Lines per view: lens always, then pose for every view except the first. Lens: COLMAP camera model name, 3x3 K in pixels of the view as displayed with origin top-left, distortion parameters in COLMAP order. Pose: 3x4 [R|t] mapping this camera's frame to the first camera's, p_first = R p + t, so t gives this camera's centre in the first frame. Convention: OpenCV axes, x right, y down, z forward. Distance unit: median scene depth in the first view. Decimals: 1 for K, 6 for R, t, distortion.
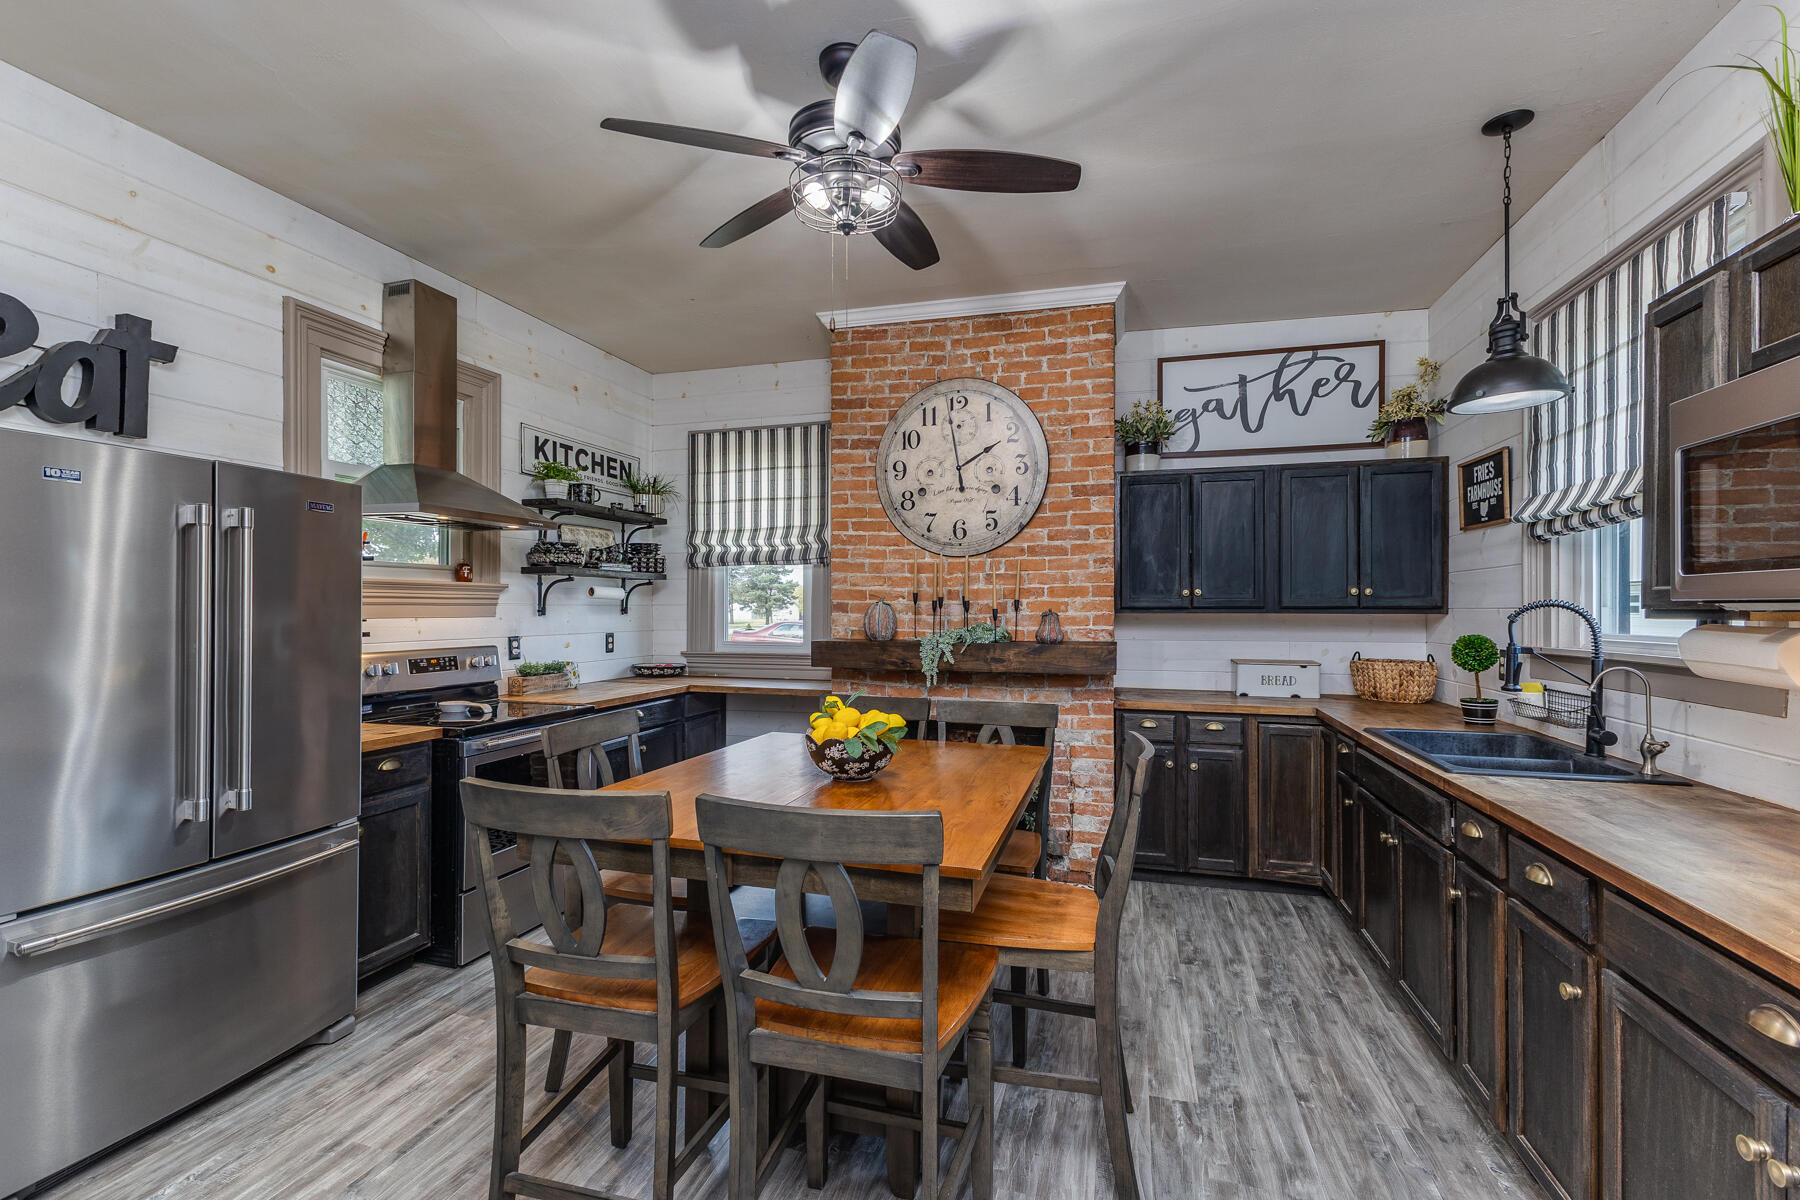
lens RADIAL K [[786.9, 0, 897.1], [0, 786.9, 608.1], [0, 0, 1]] dist [0.009139, -0.001395]
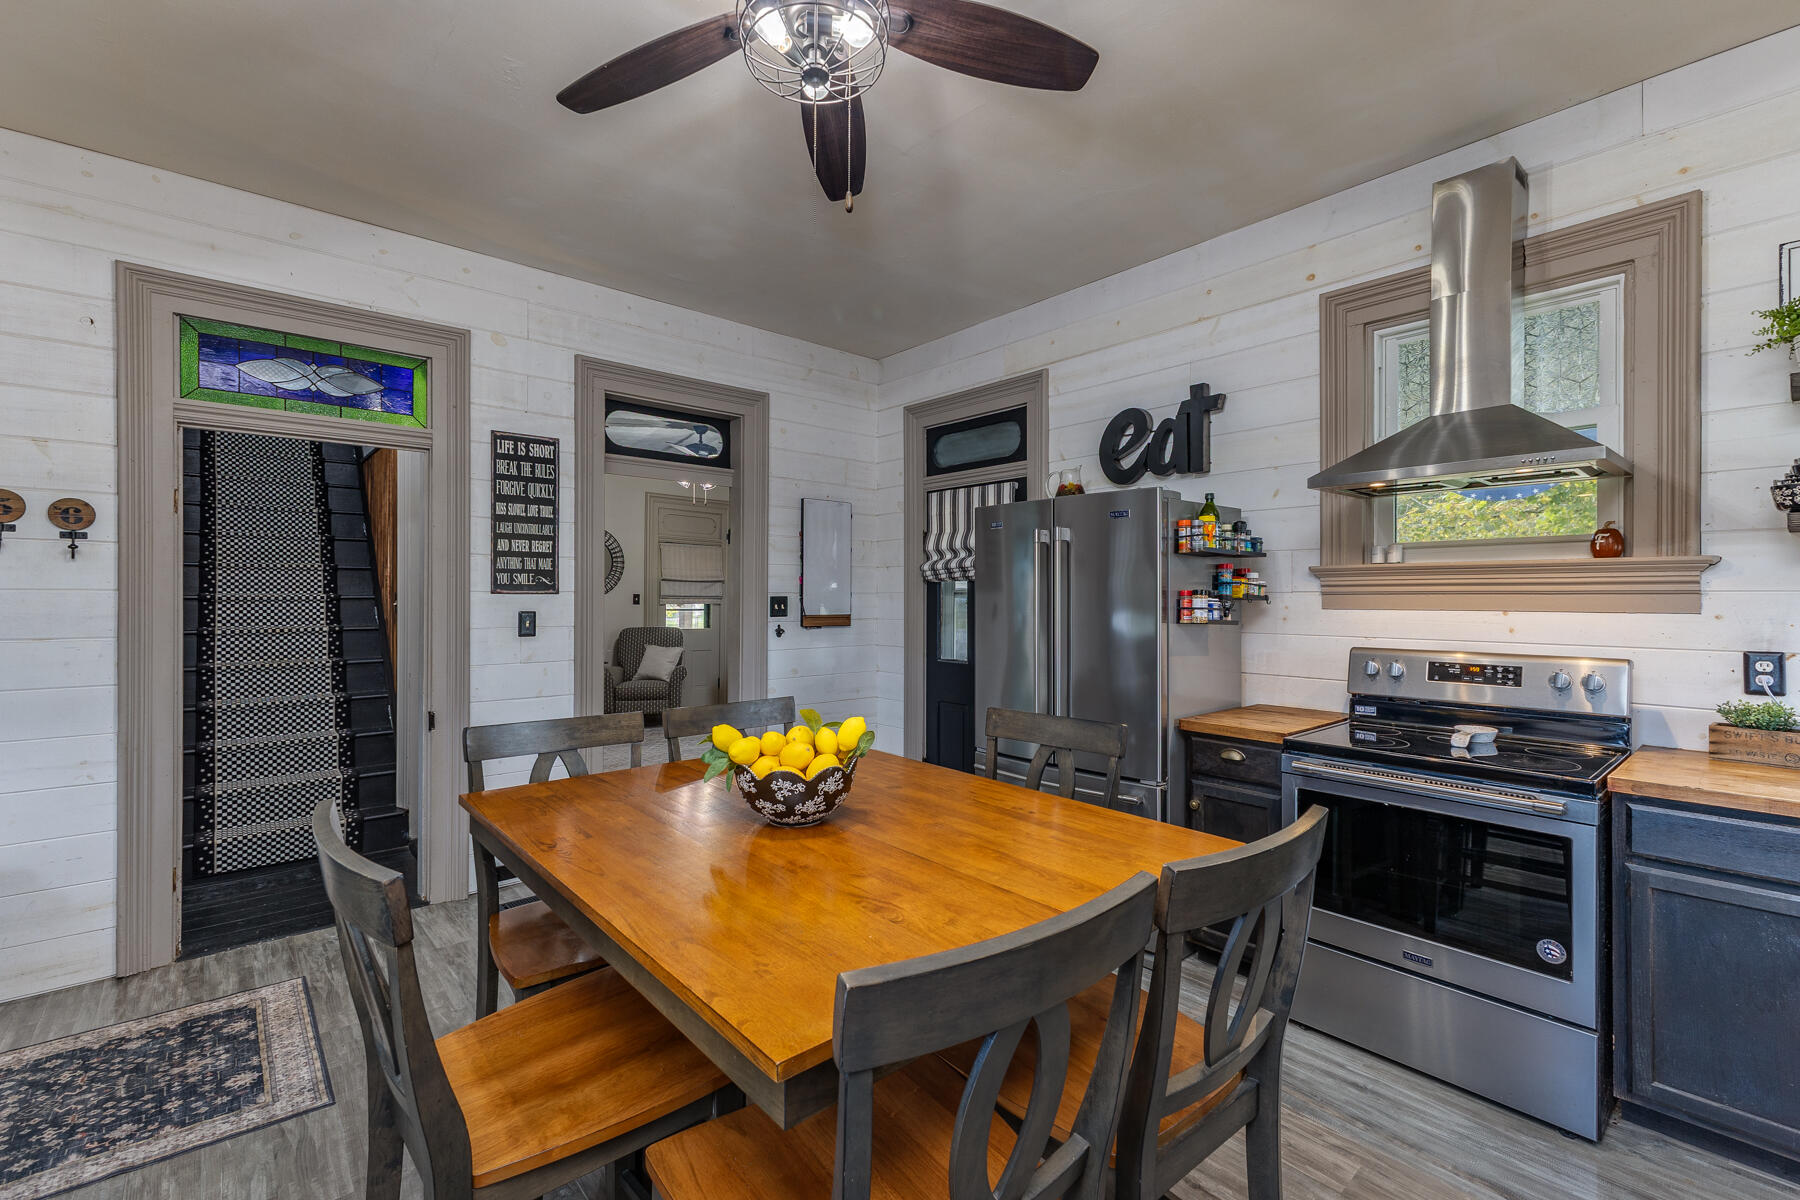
lens RADIAL K [[786.9, 0, 897.5], [0, 786.9, 598.4], [0, 0, 1]] dist [0.009139, -0.001395]
pose [[-0.531533, -0.000129, -0.847038, 0.363313], [-0.002833, 0.999995, 0.001626, 0.000695], [0.847033, 0.003264, -0.531531, 0.999718]]
